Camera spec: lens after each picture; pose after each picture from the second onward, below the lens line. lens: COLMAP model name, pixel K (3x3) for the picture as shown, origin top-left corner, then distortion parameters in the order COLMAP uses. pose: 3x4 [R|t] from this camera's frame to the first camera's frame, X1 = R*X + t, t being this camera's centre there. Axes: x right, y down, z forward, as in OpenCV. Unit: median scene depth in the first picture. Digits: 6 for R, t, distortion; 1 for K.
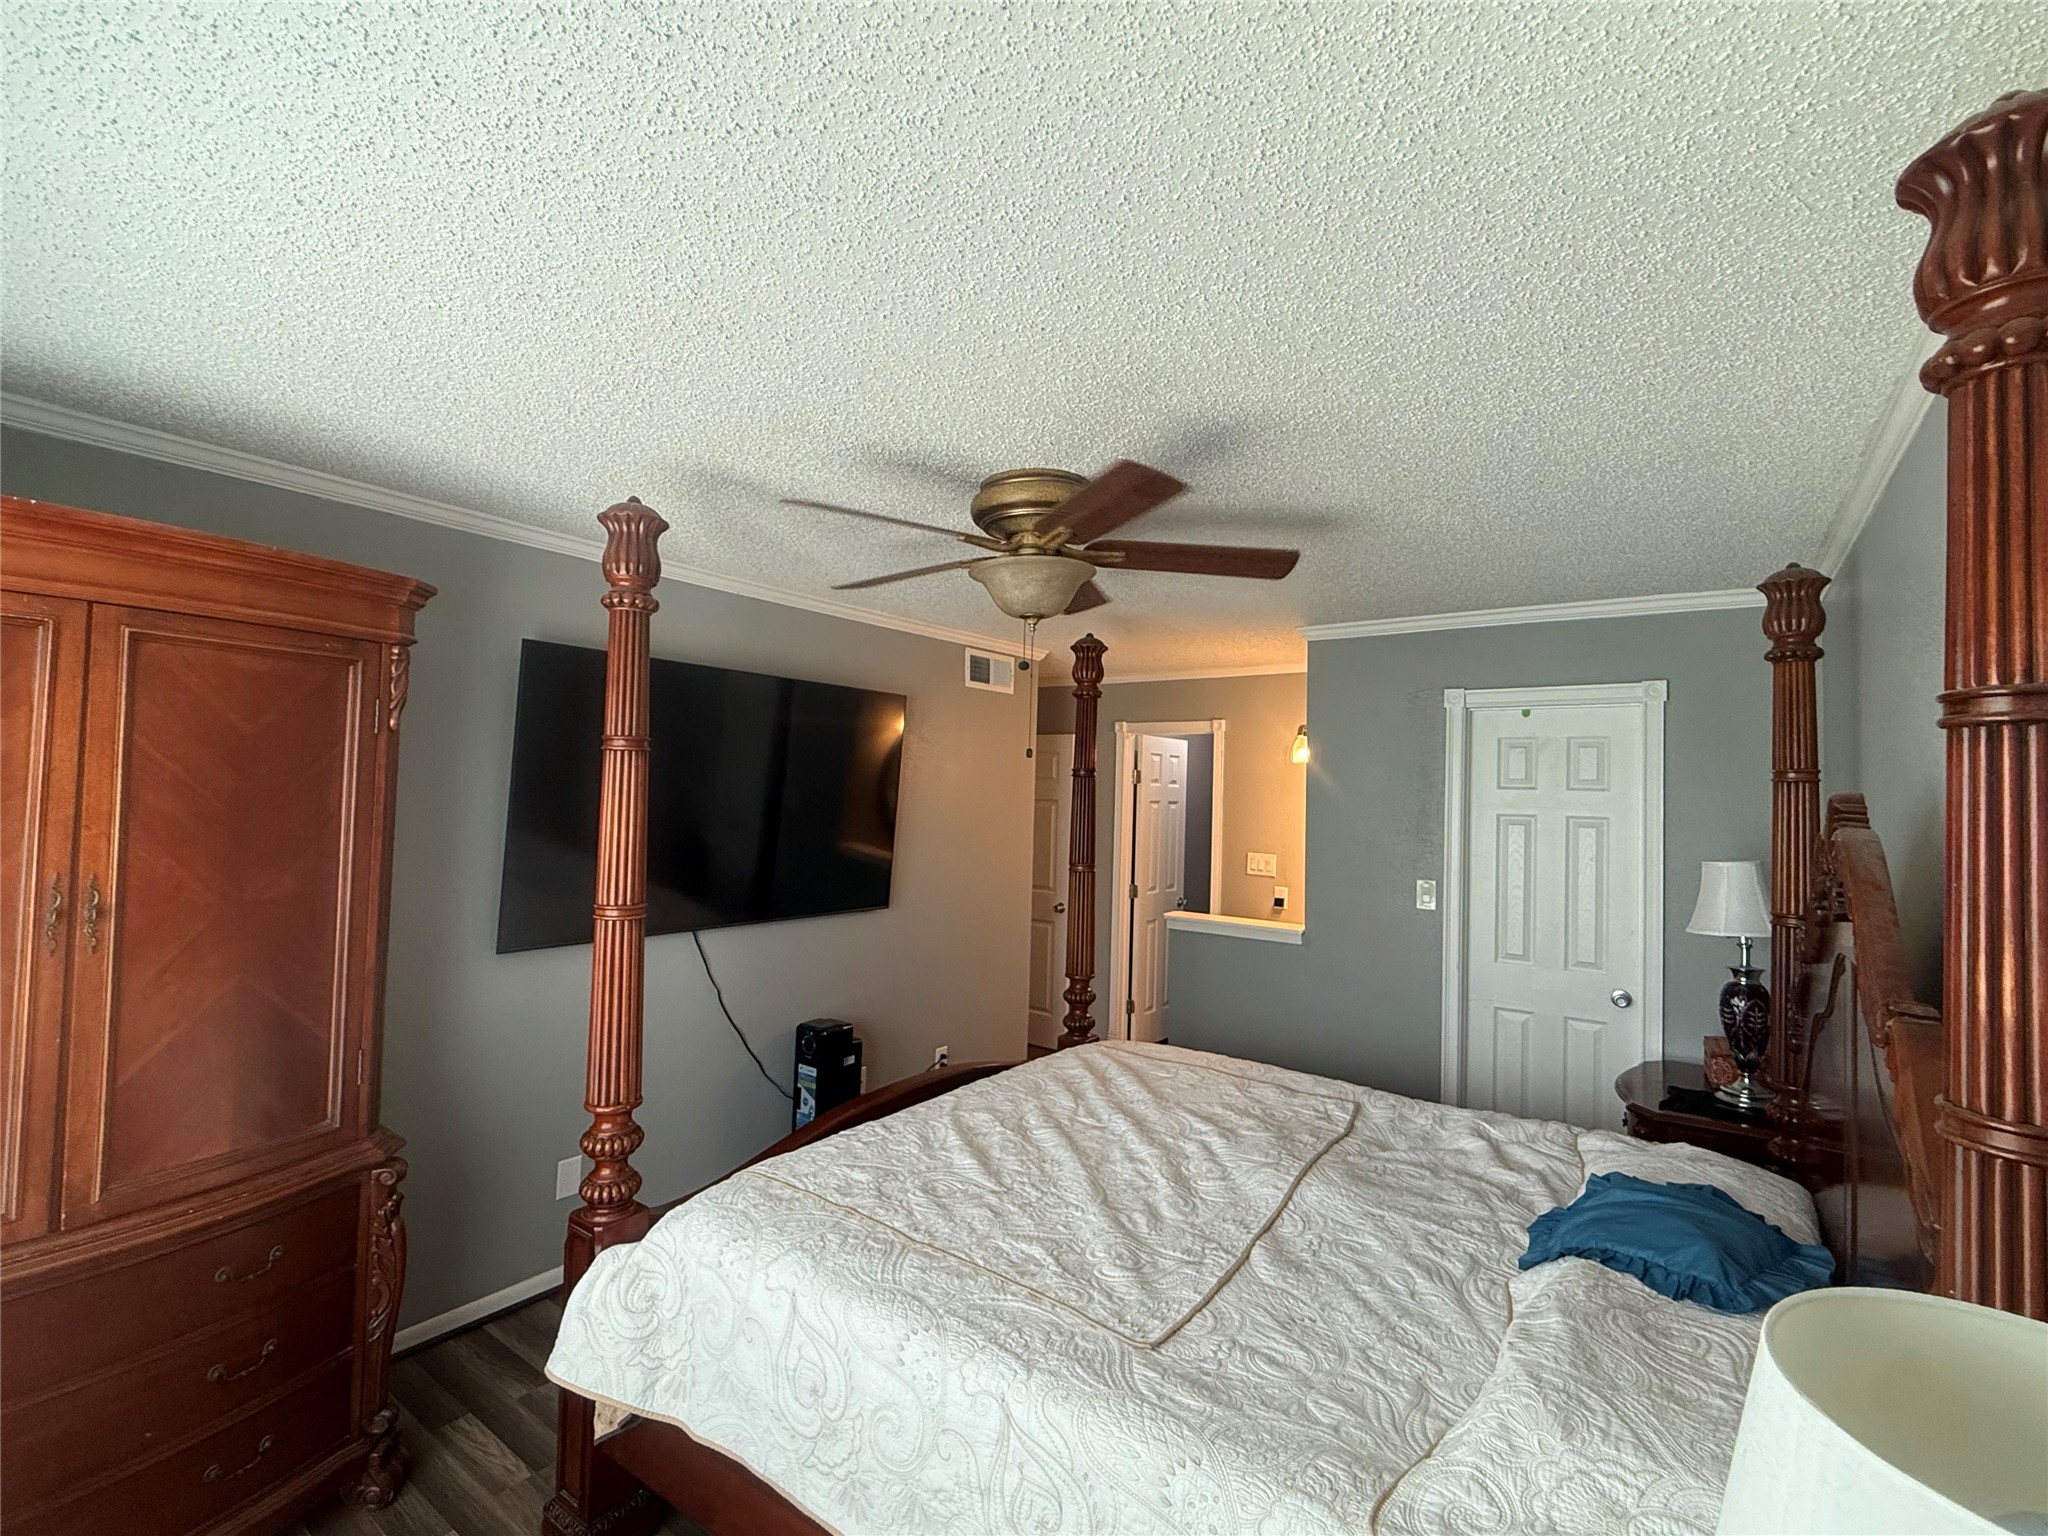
lens RADIAL K [[941.6, 0, 1024.0], [0, 941.6, 768.0], [0, 0, 1]] dist [-0.001205, -0.000462]
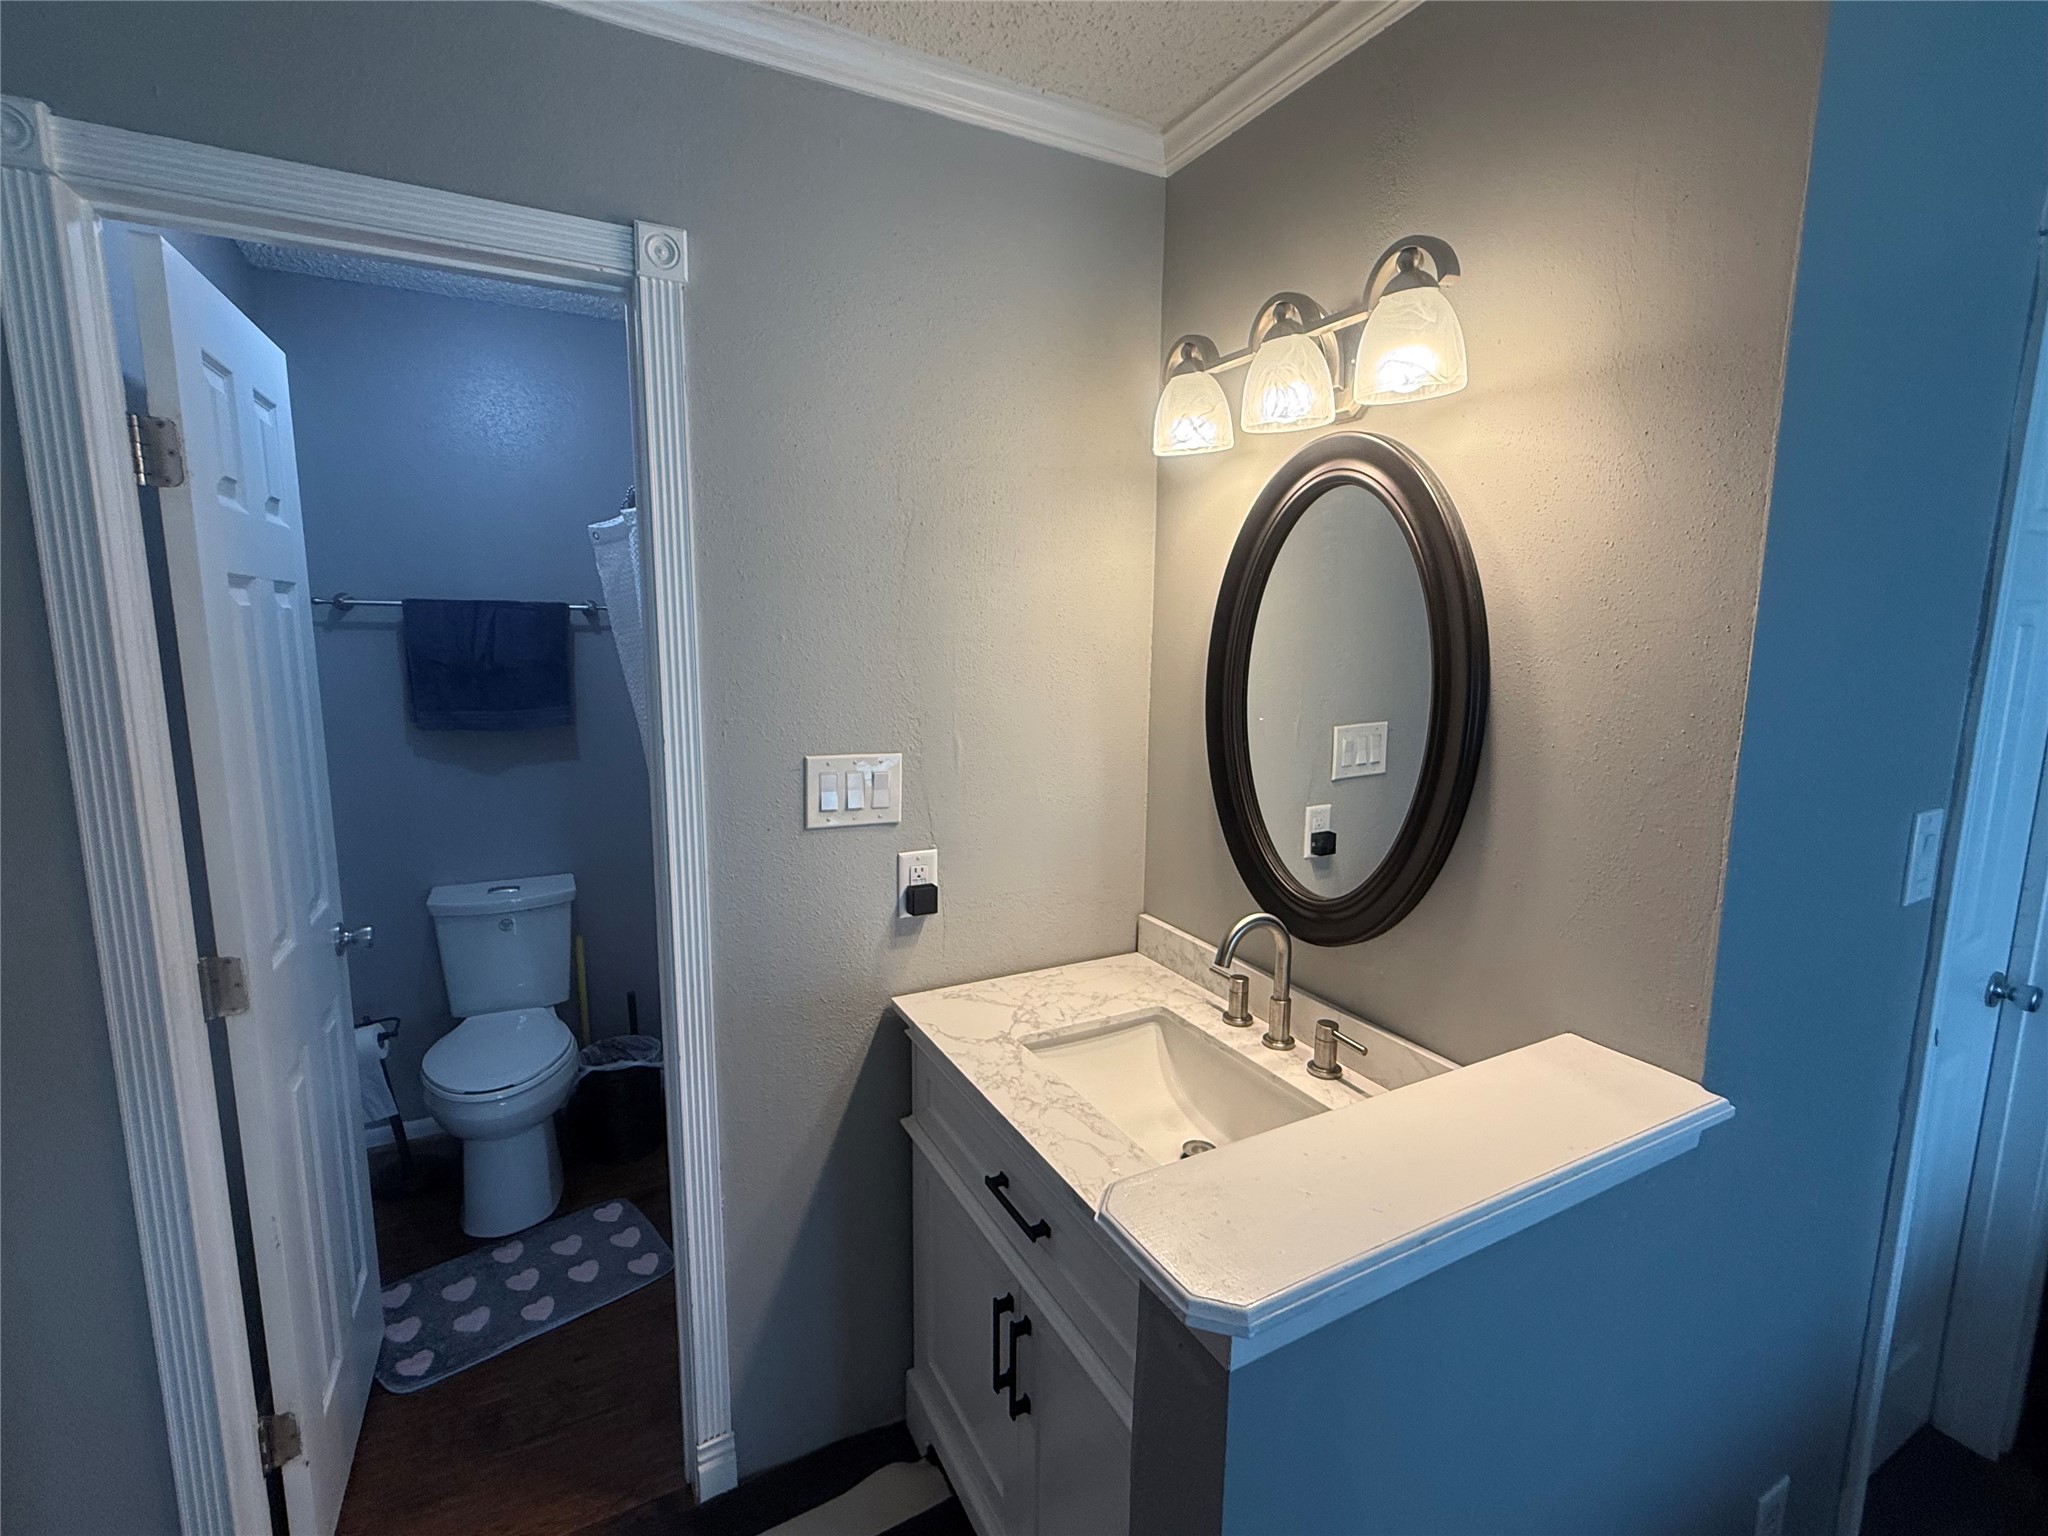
lens RADIAL K [[941.6, 0, 1024.0], [0, 941.6, 768.0], [0, 0, 1]] dist [-0.001205, -0.000462]
pose [[0.433691, -0.158296, 0.887048, 0.012385], [-0.024202, 0.982046, 0.187081, 0.038806], [-0.900736, -0.102604, 0.422074, 0.824796]]
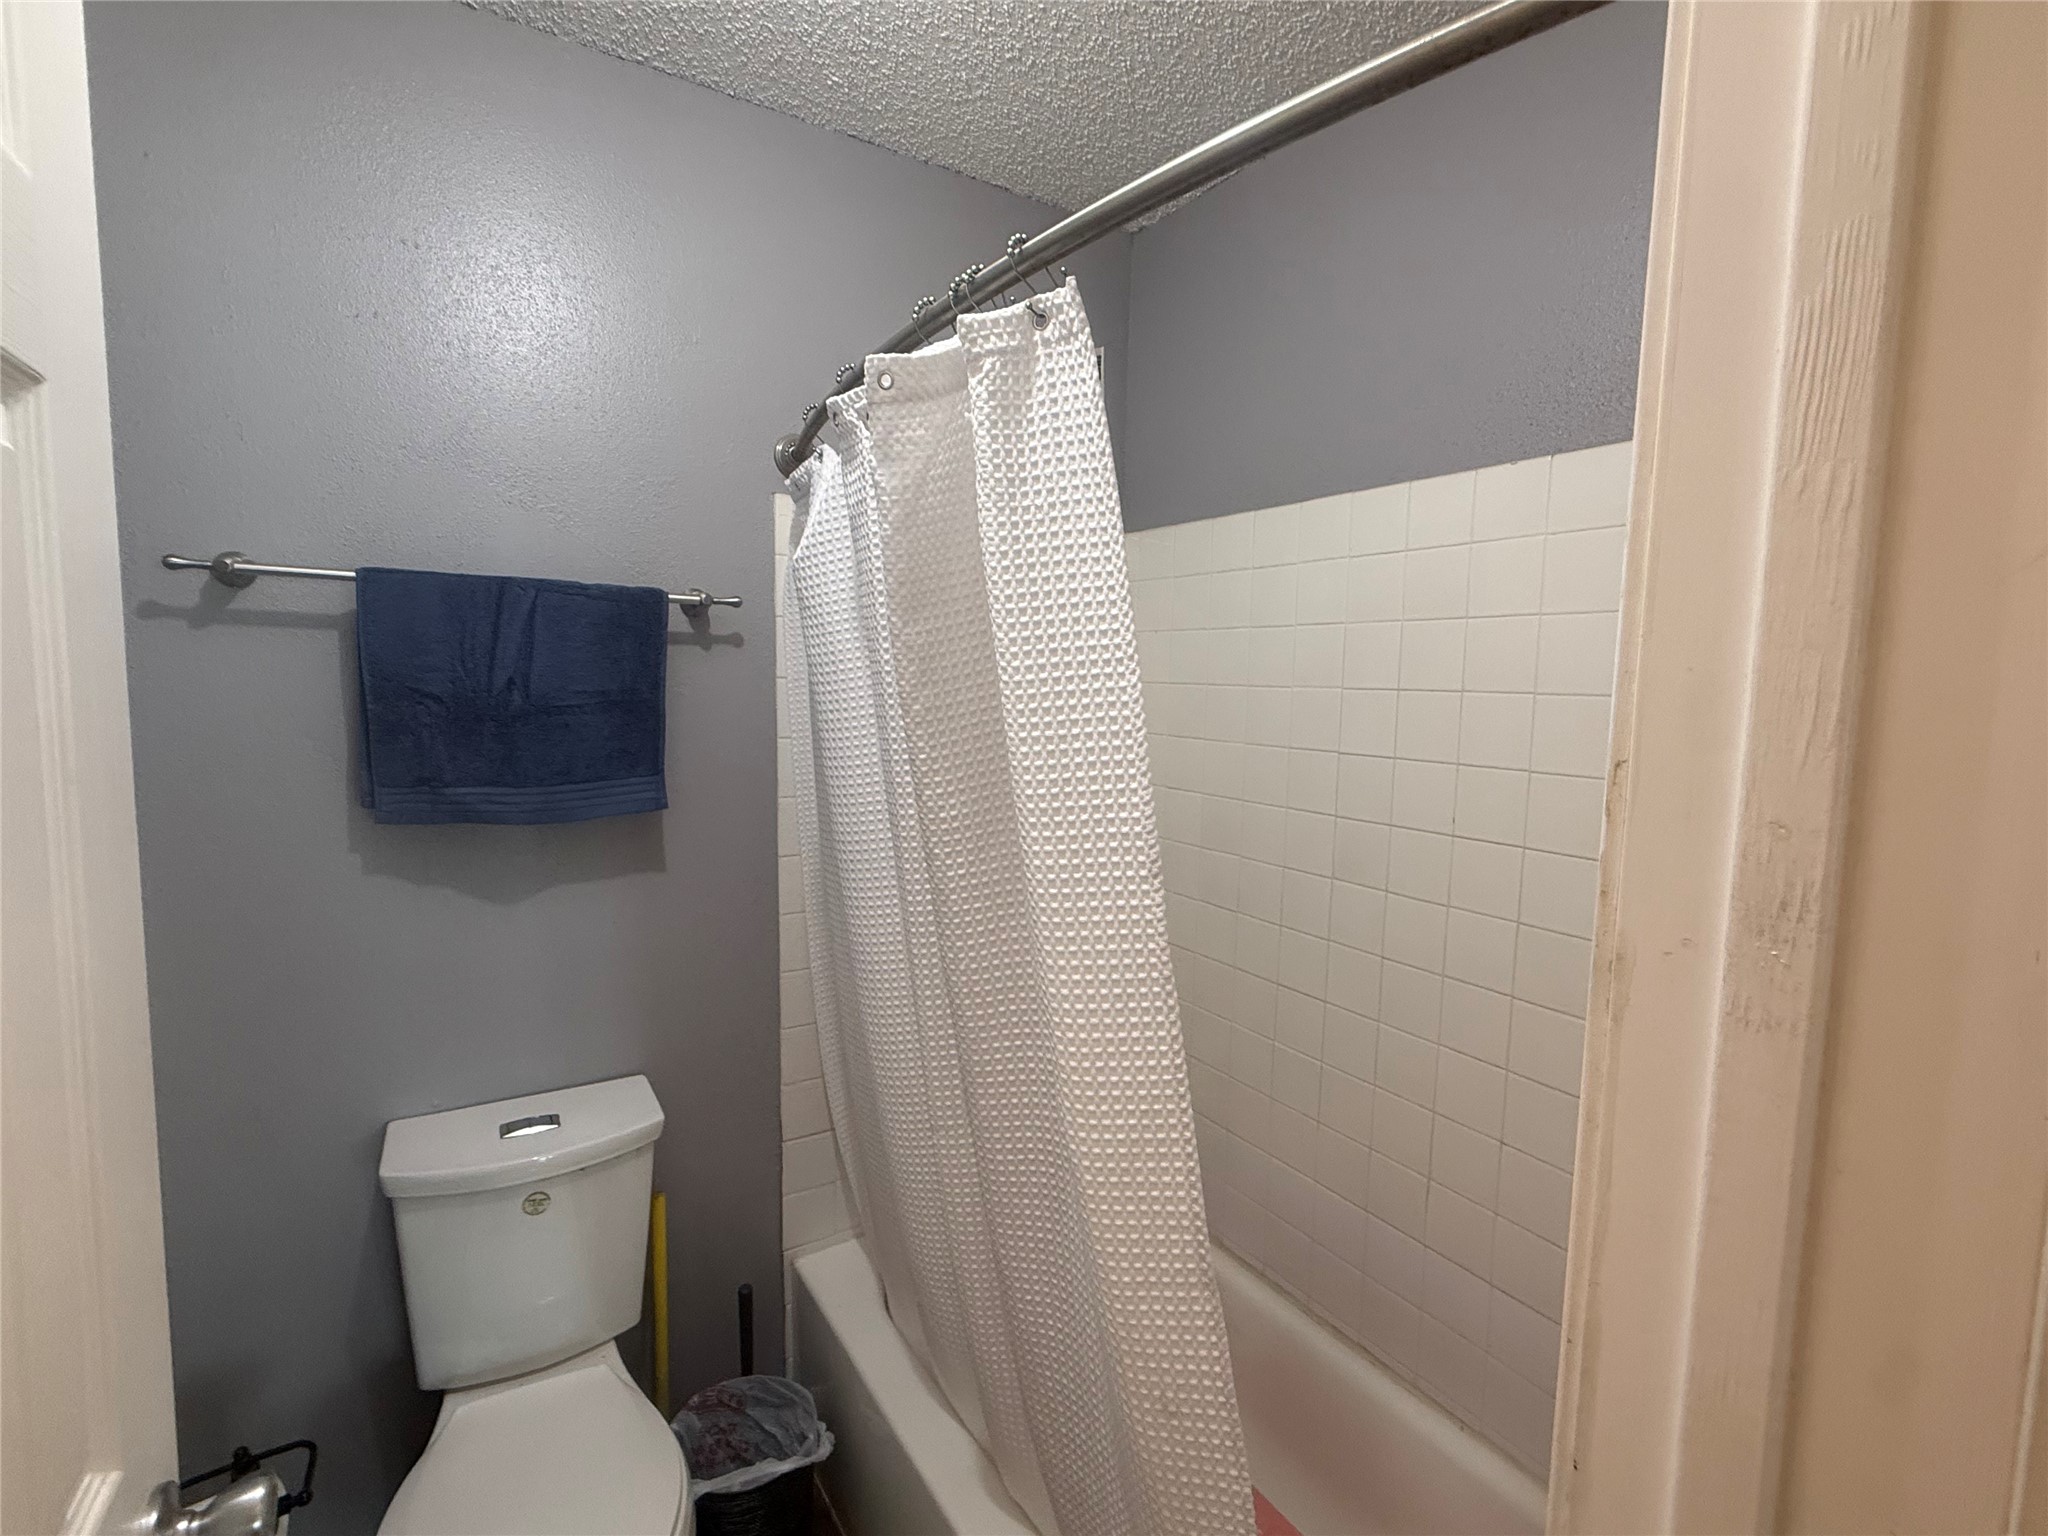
lens RADIAL K [[941.6, 0, 1024.0], [0, 941.6, 768.0], [0, 0, 1]] dist [-0.001205, -0.000462]
pose [[0.368879, -0.104752, 0.923556, 0.088804], [-0.041998, 0.990736, 0.129146, 0.053417], [-0.928528, -0.086427, 0.361063, 0.962872]]
